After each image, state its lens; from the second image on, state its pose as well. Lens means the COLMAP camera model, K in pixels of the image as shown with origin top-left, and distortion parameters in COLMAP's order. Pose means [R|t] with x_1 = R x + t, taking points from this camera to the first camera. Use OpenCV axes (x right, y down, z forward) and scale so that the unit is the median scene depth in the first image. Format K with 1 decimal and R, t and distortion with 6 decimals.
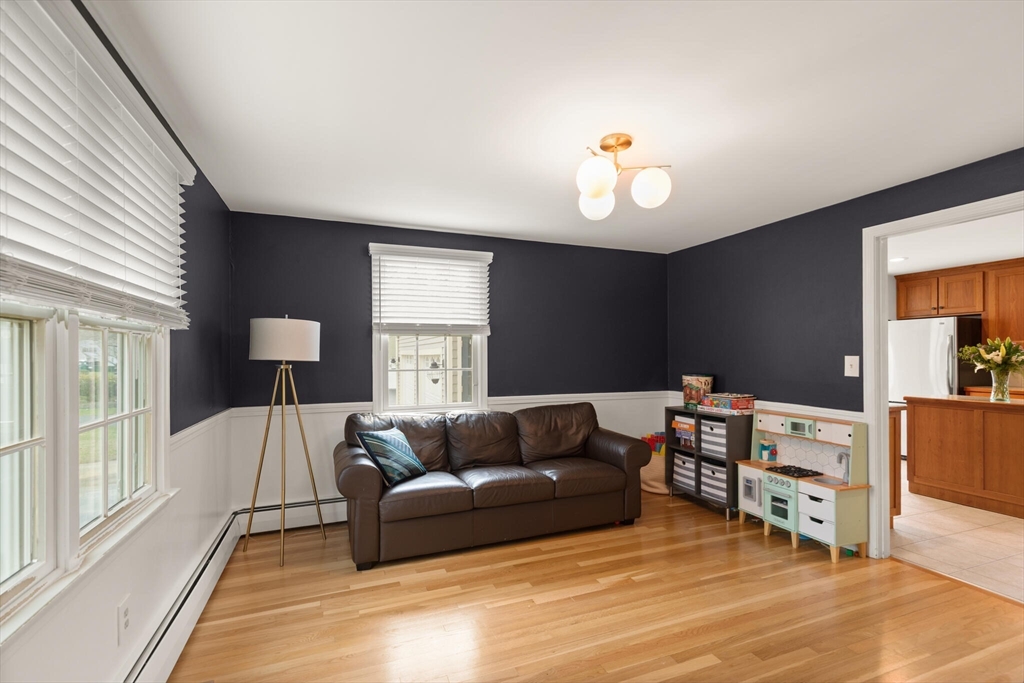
lens RADIAL K [[459.4, 0, 513.6], [0, 459.4, 358.4], [0, 0, 1]] dist [-0.001339, -0.000449]
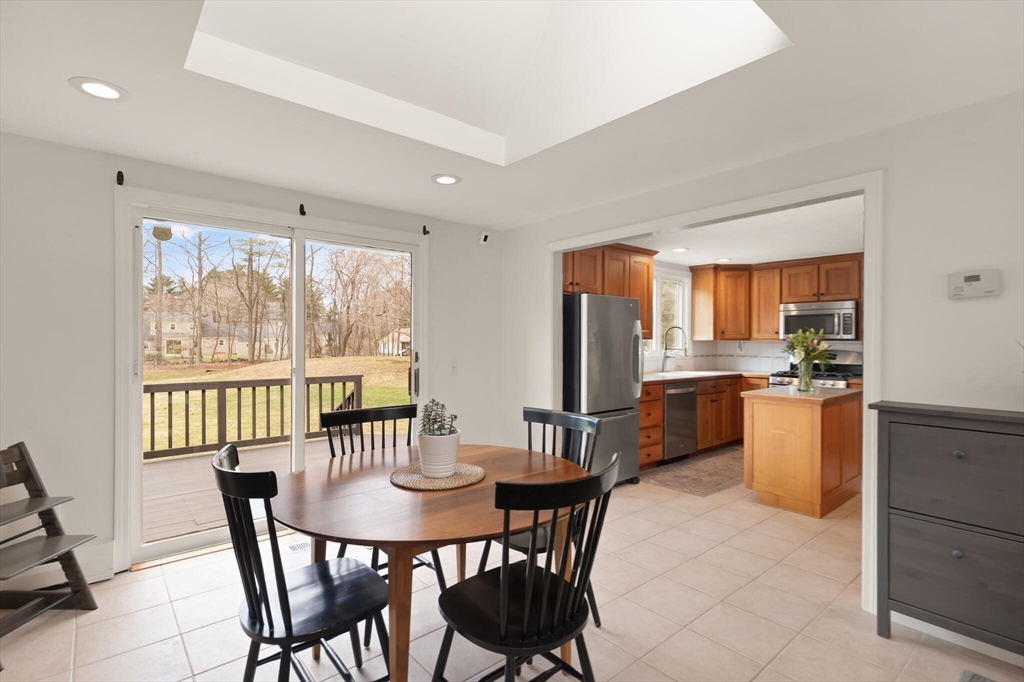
lens RADIAL K [[487.7, 0, 503.1], [0, 487.7, 342.1], [0, 0, 1]] dist [0.000701, -0.000112]
pose [[-0.307744, -0.004378, 0.951459, 0.246297], [0.004013, 0.999975, 0.005899, -0.023837], [-0.951461, 0.005633, -0.307719, 1.894686]]
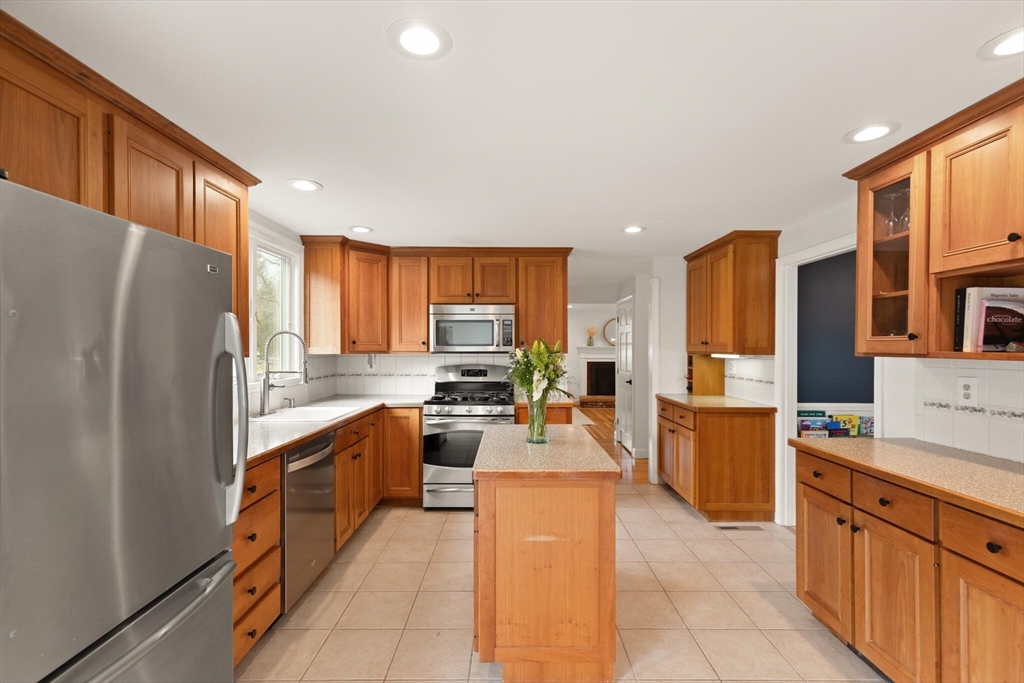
lens RADIAL K [[463.5, 0, 512.5], [0, 463.5, 347.4], [0, 0, 1]] dist [0.002374, -0.000115]
pose [[-0.930334, 0.000947, 0.366711, 0.844022], [0.003801, 0.999968, 0.007063, -0.037728], [-0.366692, 0.007965, -0.930308, 1.536046]]
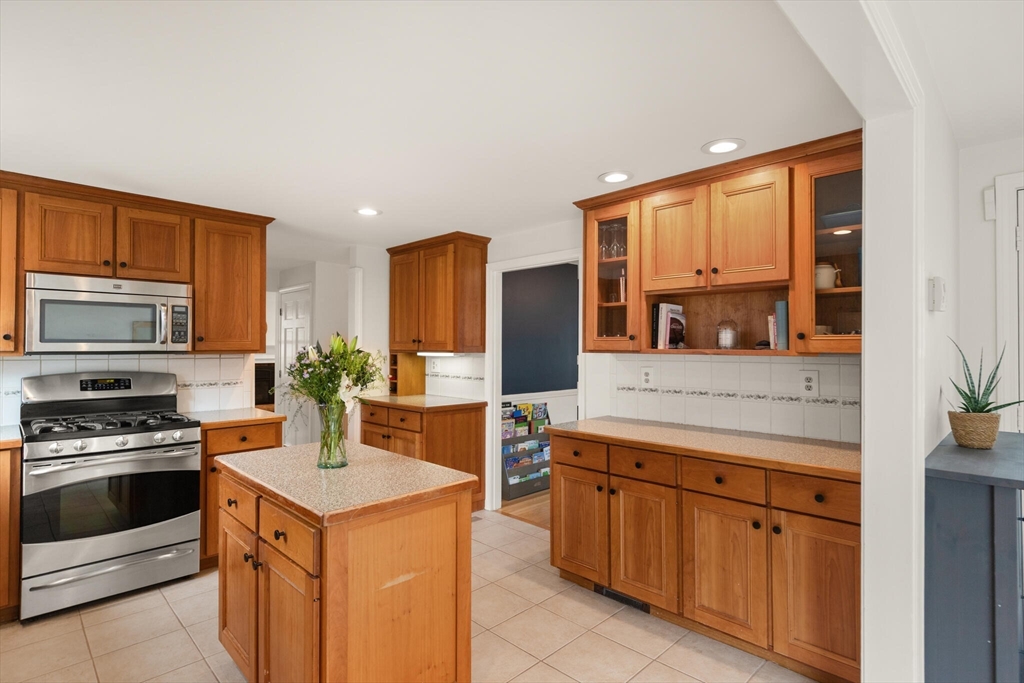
lens RADIAL K [[511.7, 0, 515.6], [0, 511.7, 339.0], [0, 0, 1]] dist [-0.000683, -0.000642]
pose [[-0.917117, -0.006104, -0.398571, 1.071724], [-0.003818, 0.999971, -0.006530, -0.036642], [0.398600, -0.004467, -0.917114, 1.514861]]
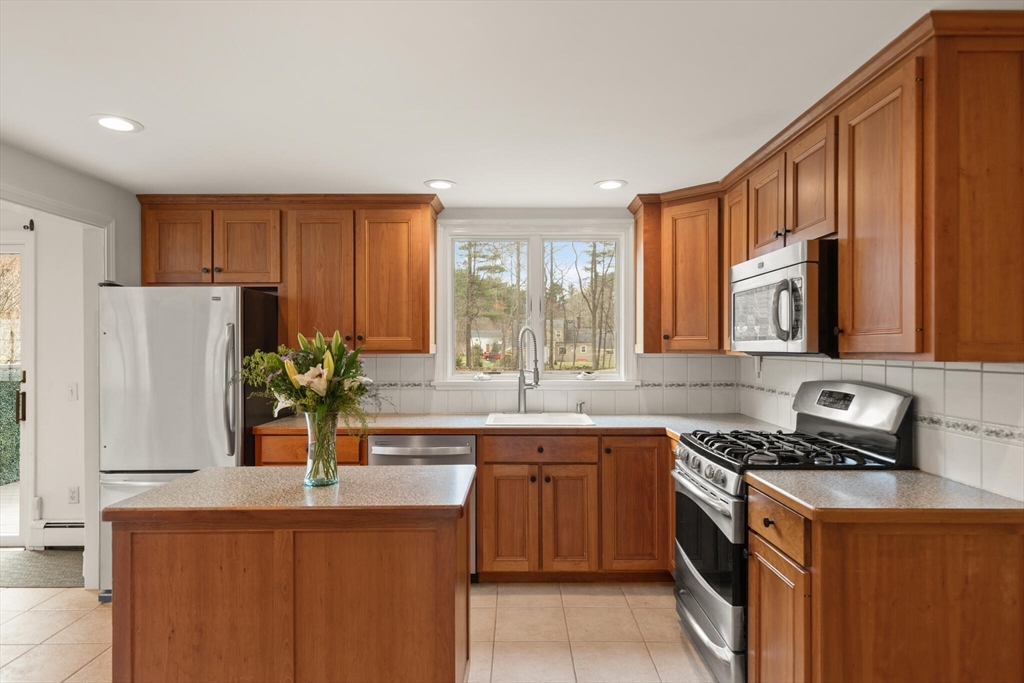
lens RADIAL K [[588.9, 0, 512.0], [0, 588.9, 341.5], [0, 0, 1]] dist [0.014181, 0.000292]
pose [[0.373360, 0.007858, 0.927653, 0.610981], [0.008668, 0.999891, -0.011959, -0.027376], [-0.927646, 0.012506, 0.373252, 0.620220]]
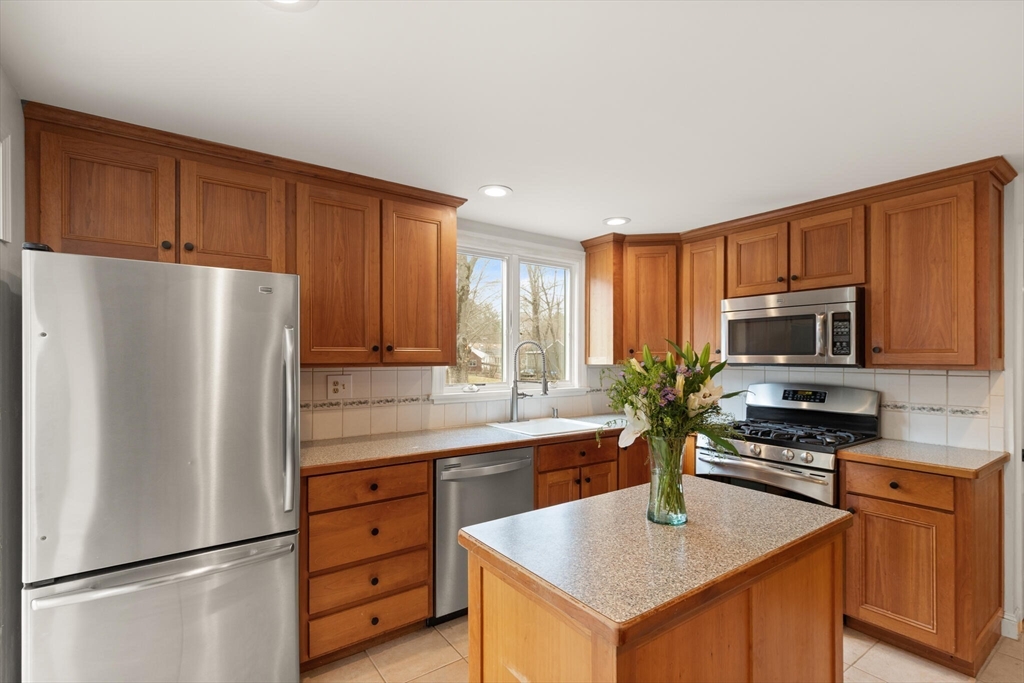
lens RADIAL K [[472.9, 0, 512.5], [0, 472.9, 353.9], [0, 0, 1]] dist [0.002367, 0.000278]
pose [[-0.238253, 0.007680, 0.971173, 0.716264], [0.005587, 0.999963, -0.006537, -0.033607], [-0.971187, 0.003869, -0.238287, 1.164485]]
